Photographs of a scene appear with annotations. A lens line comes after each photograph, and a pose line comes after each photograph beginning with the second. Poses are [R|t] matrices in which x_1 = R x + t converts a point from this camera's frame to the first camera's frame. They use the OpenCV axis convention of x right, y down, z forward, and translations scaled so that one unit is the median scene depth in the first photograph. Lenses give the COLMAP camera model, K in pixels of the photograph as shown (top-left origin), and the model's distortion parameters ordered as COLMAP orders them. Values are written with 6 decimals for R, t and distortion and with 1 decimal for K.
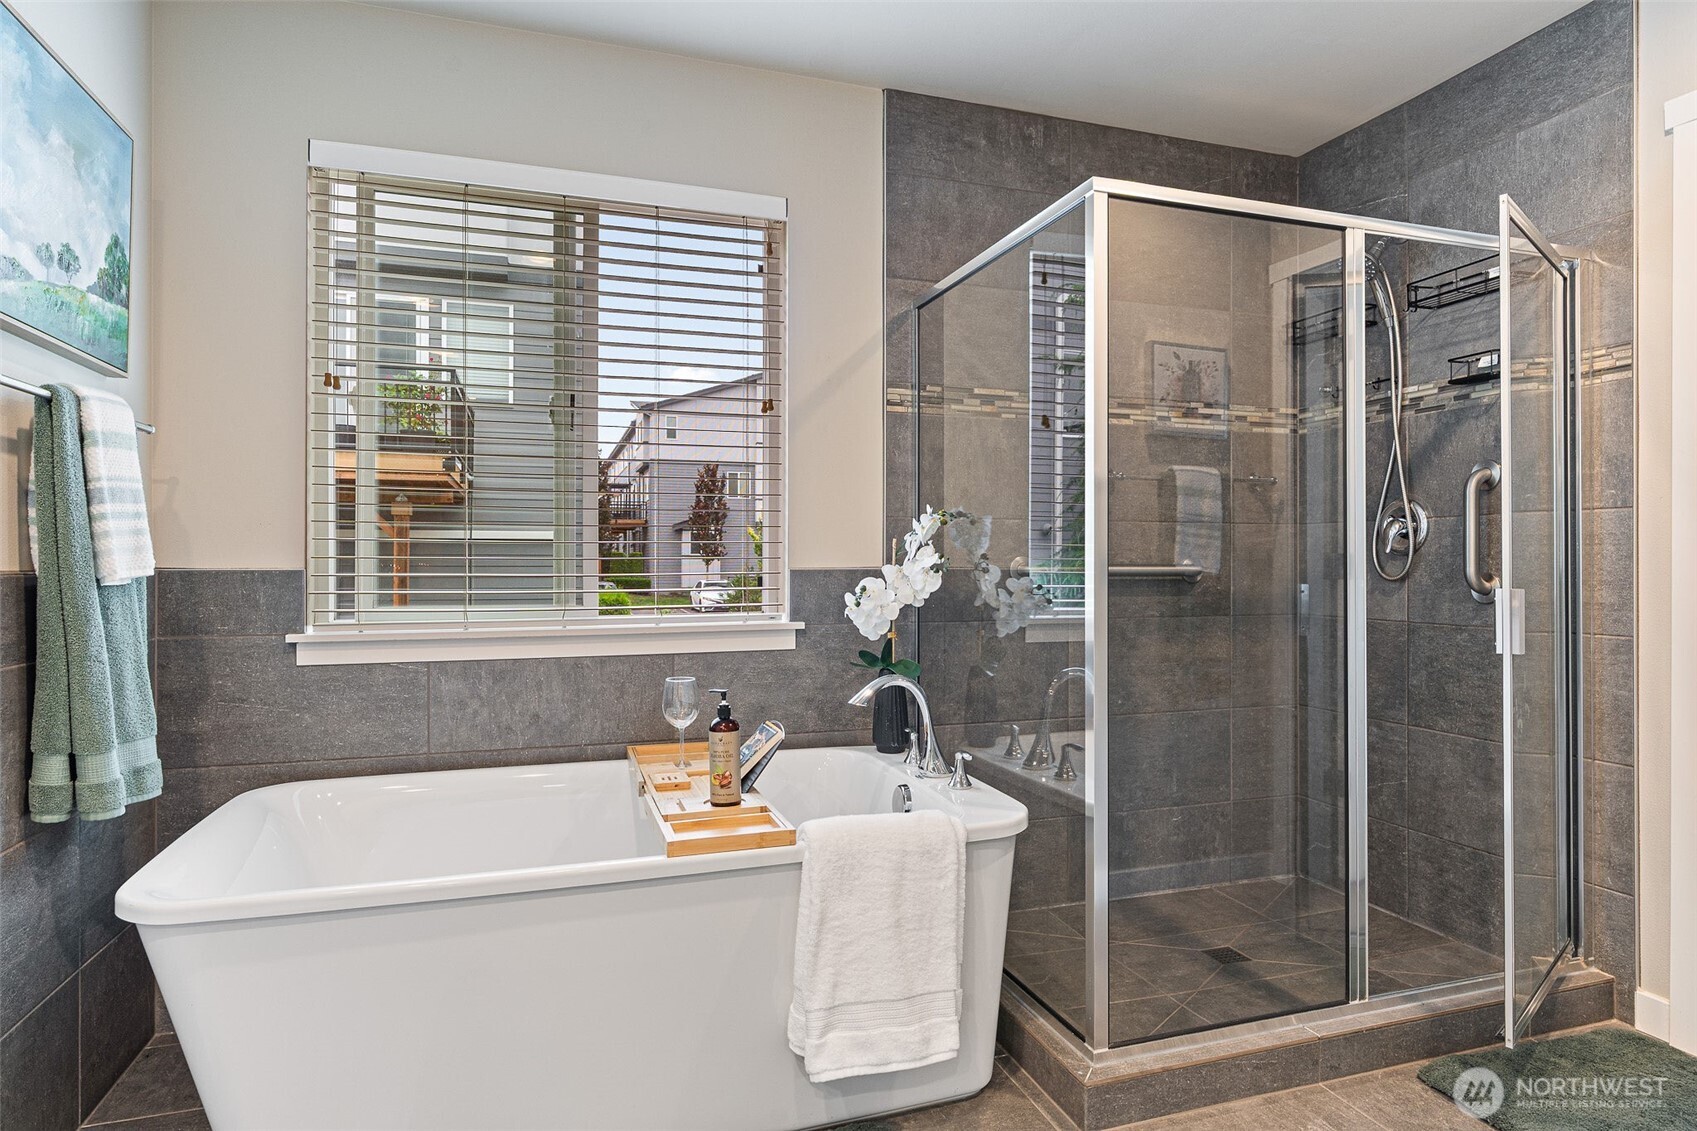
lens RADIAL K [[961.5, 0, 855.1], [0, 961.5, 557.4], [0, 0, 1]] dist [-0.004169, 0.000343]
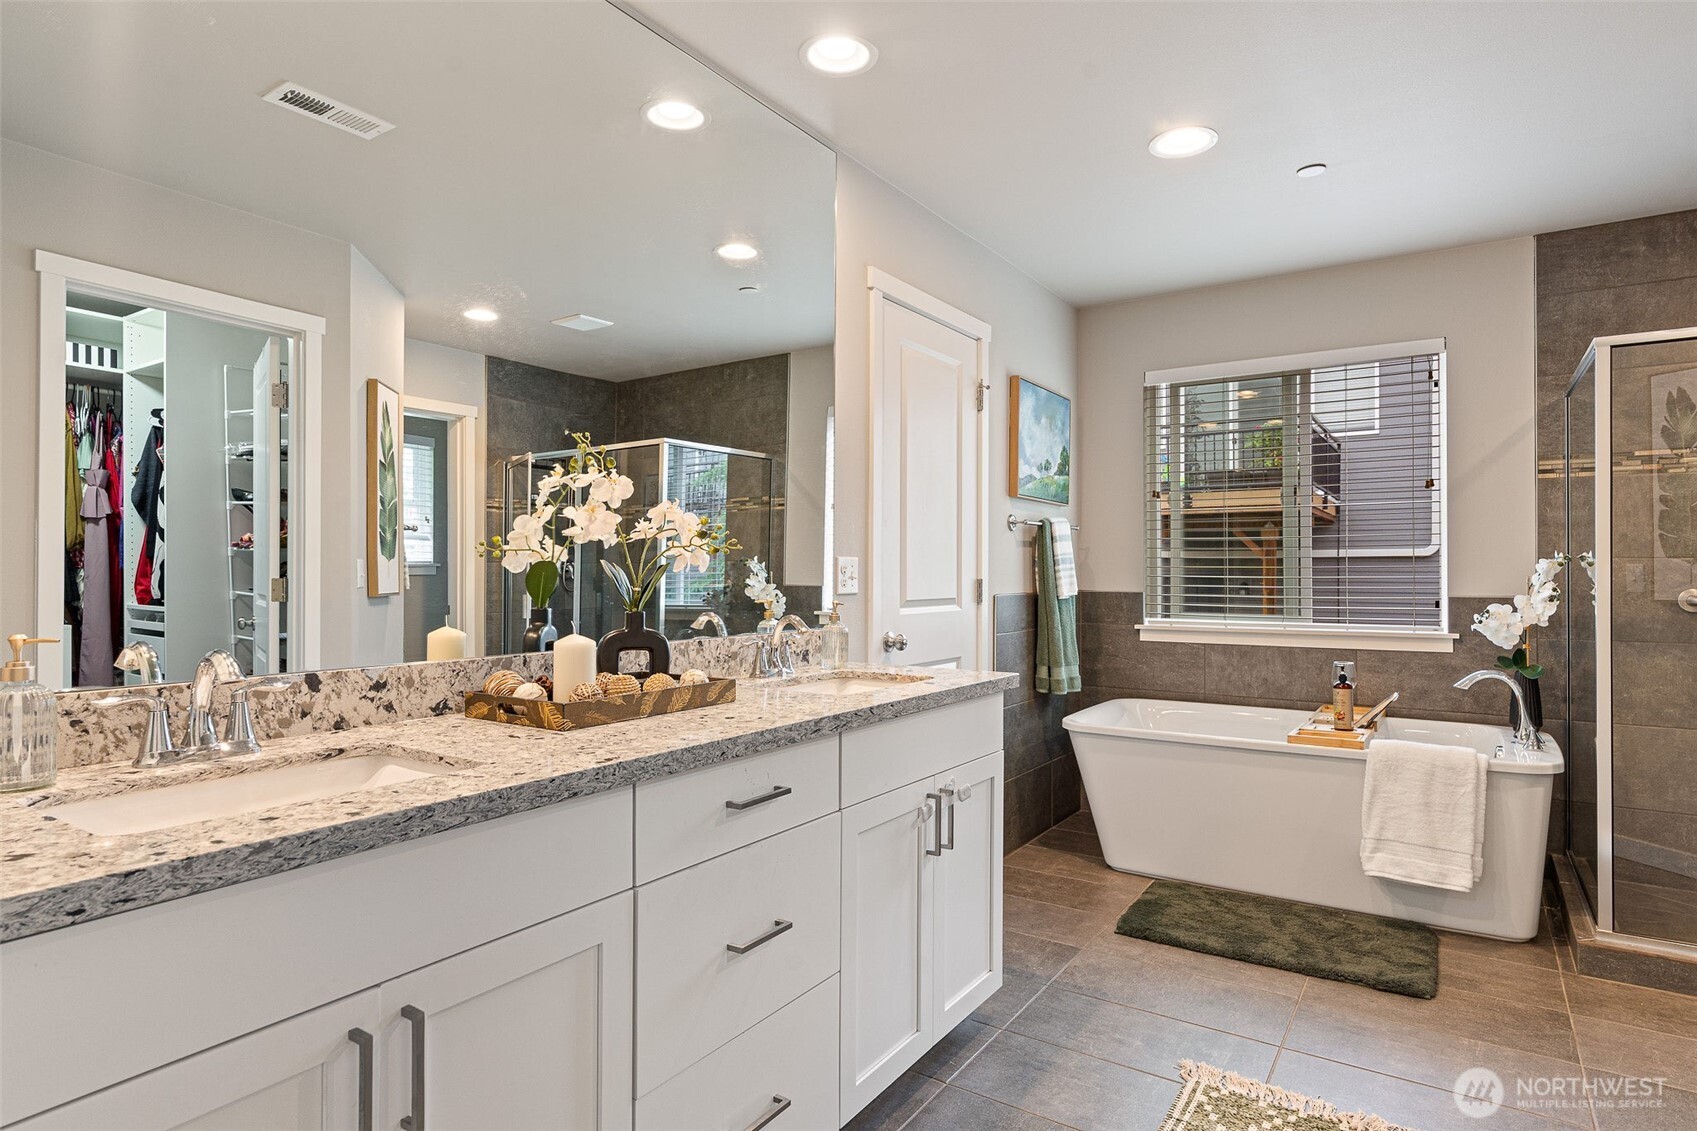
lens RADIAL K [[929.9, 0, 844.8], [0, 929.9, 567.9], [0, 0, 1]] dist [-0.002305, 0.002664]
pose [[0.617936, -0.003757, -0.786219, 0.549214], [0.001999, 0.999993, -0.003207, -0.032436], [0.786226, 0.000410, 0.617939, -0.662149]]
